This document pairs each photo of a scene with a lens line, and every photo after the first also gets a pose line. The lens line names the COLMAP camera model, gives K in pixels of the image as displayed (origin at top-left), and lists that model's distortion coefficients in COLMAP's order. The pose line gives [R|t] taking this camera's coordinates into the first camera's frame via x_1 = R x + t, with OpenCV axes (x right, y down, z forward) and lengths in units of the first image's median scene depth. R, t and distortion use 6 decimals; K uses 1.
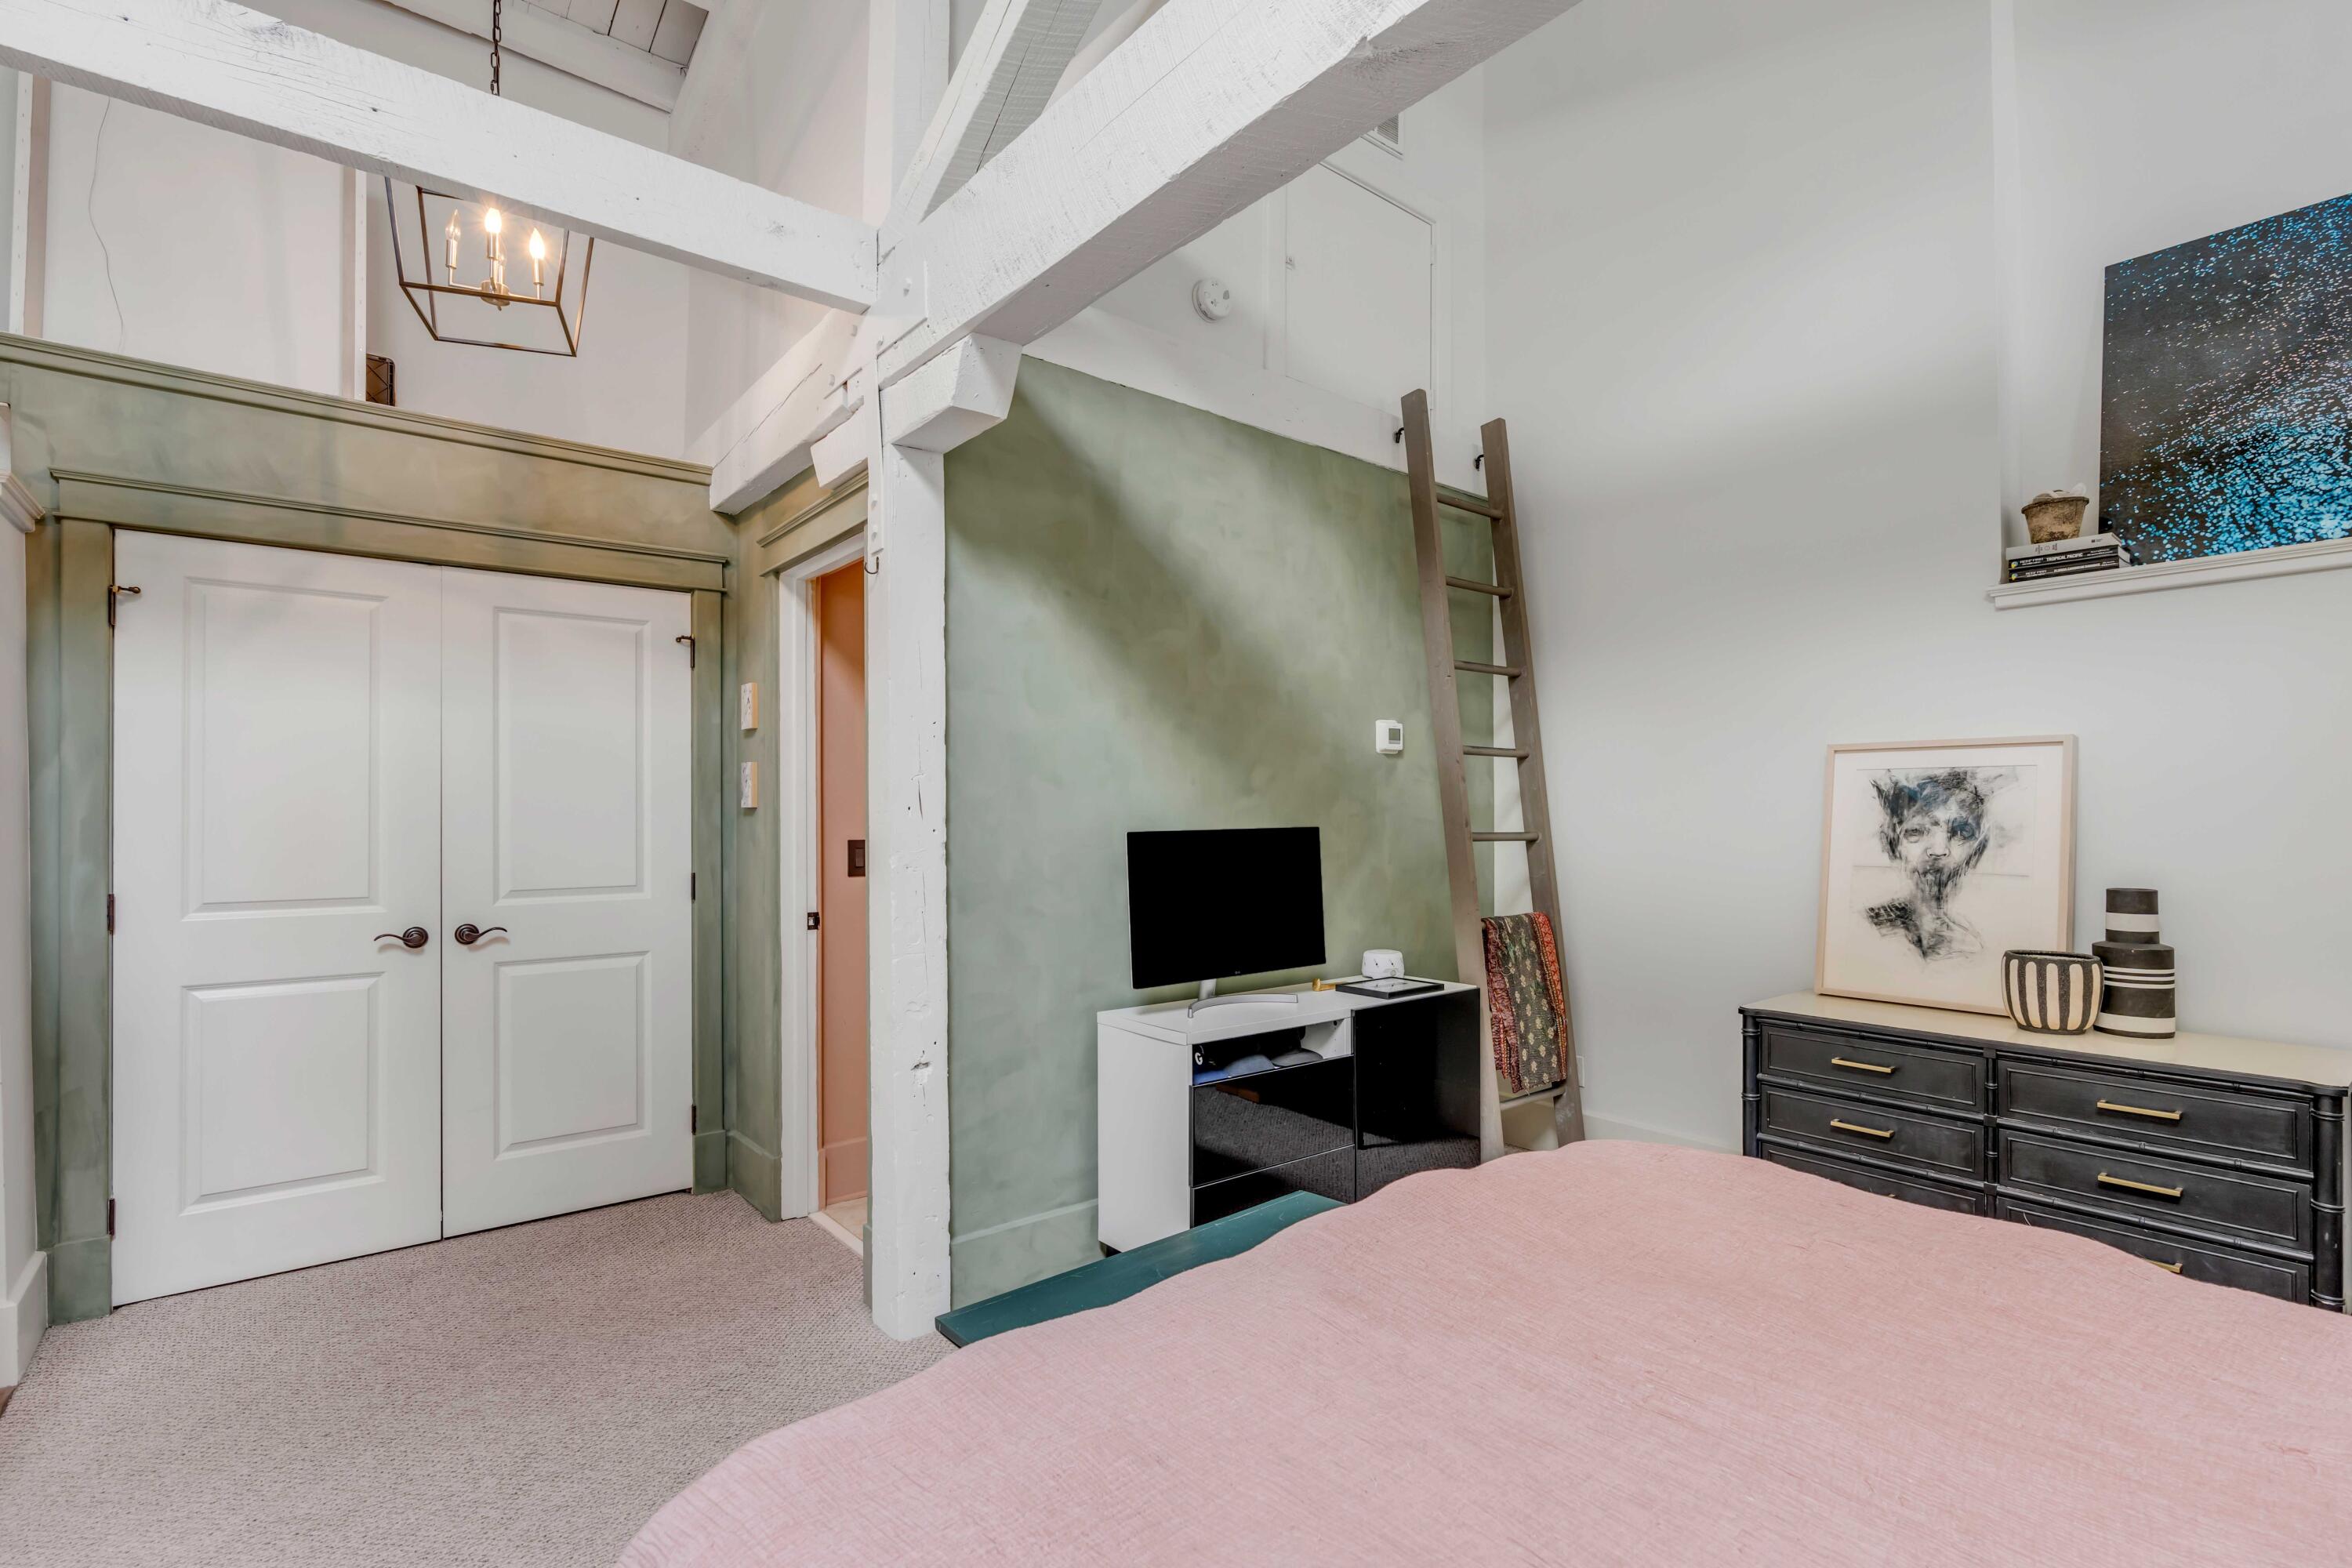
lens RADIAL K [[1070.7, 0, 1176.0], [0, 1070.7, 797.0], [0, 0, 1]] dist [-0.015222, 0.000722]
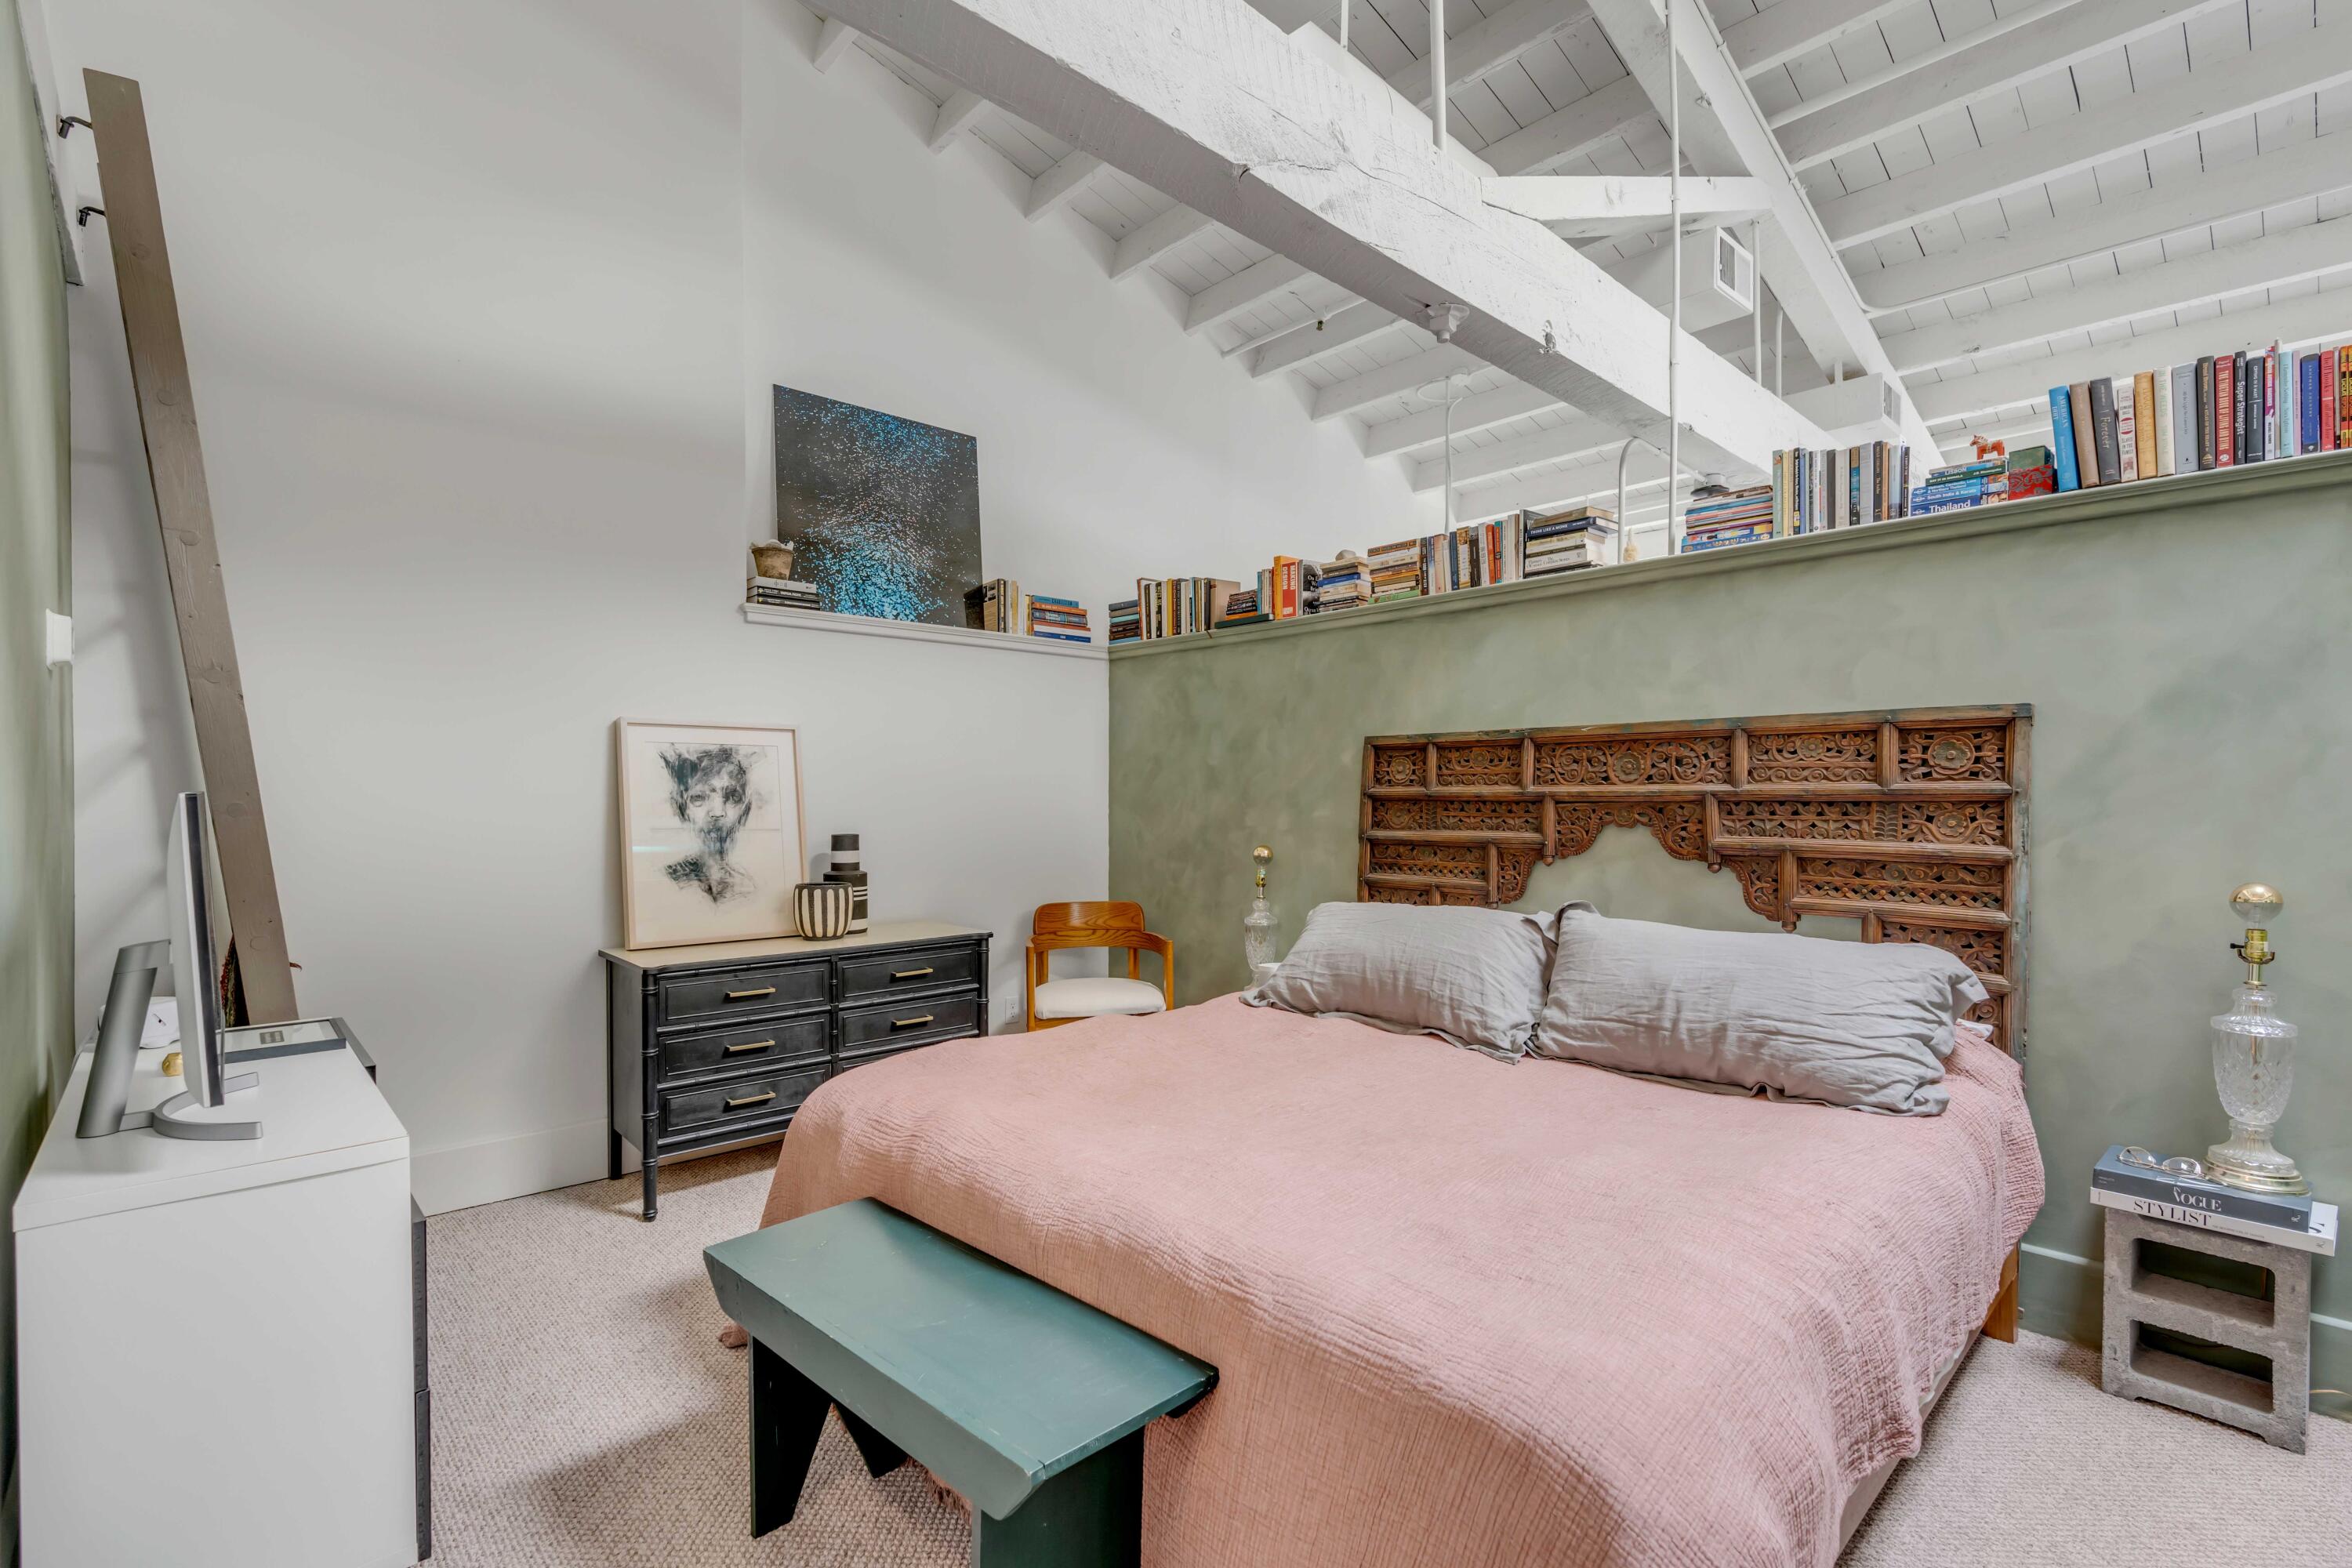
lens RADIAL K [[1070.7, 0, 1174.5], [0, 1070.7, 804.6], [0, 0, 1]] dist [-0.015222, 0.000722]
pose [[-0.059875, -0.000289, 0.998206, -0.533276], [-0.007227, 0.999974, -0.000144, 0.038473], [-0.998180, -0.007222, -0.059876, 0.567391]]
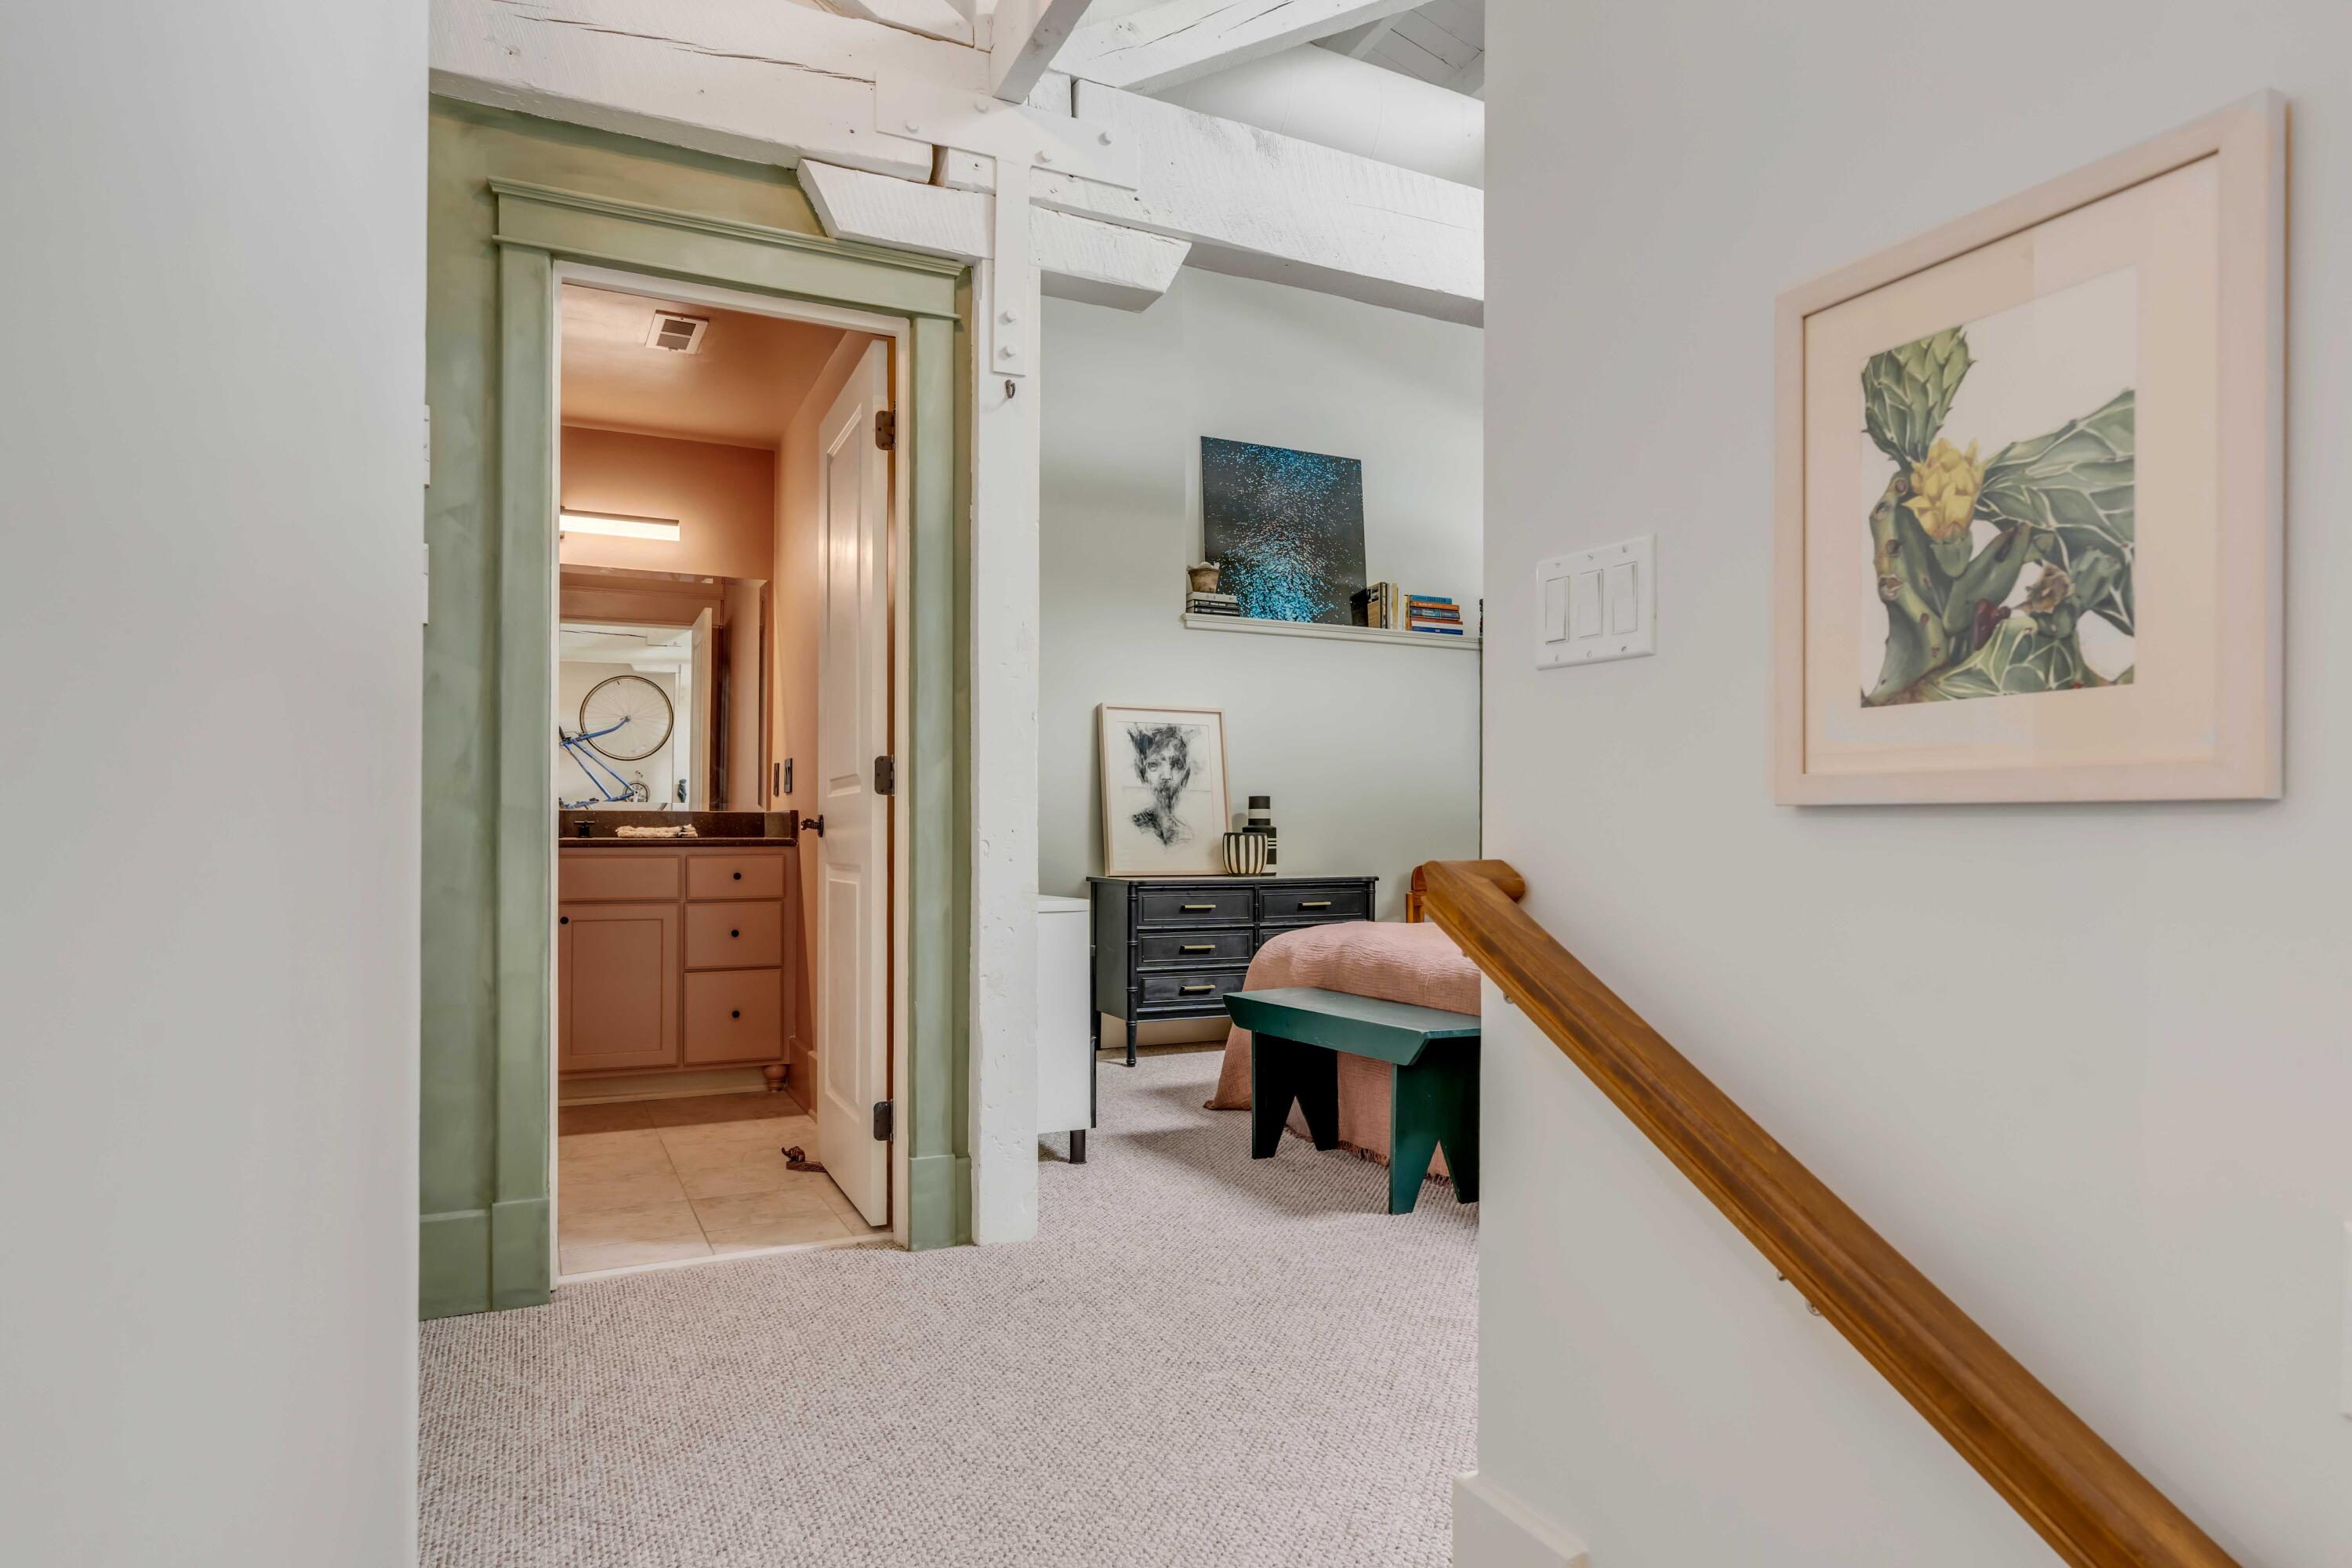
lens RADIAL K [[1321.3, 0, 1170.0], [0, 1321.3, 816.1], [0, 0, 1]] dist [-0.027021, 0.000178]
pose [[0.240438, 0.018837, 0.970482, -1.184422], [-0.013247, 0.999782, -0.016123, 0.143005], [-0.970574, -0.008979, 0.240636, 0.540178]]
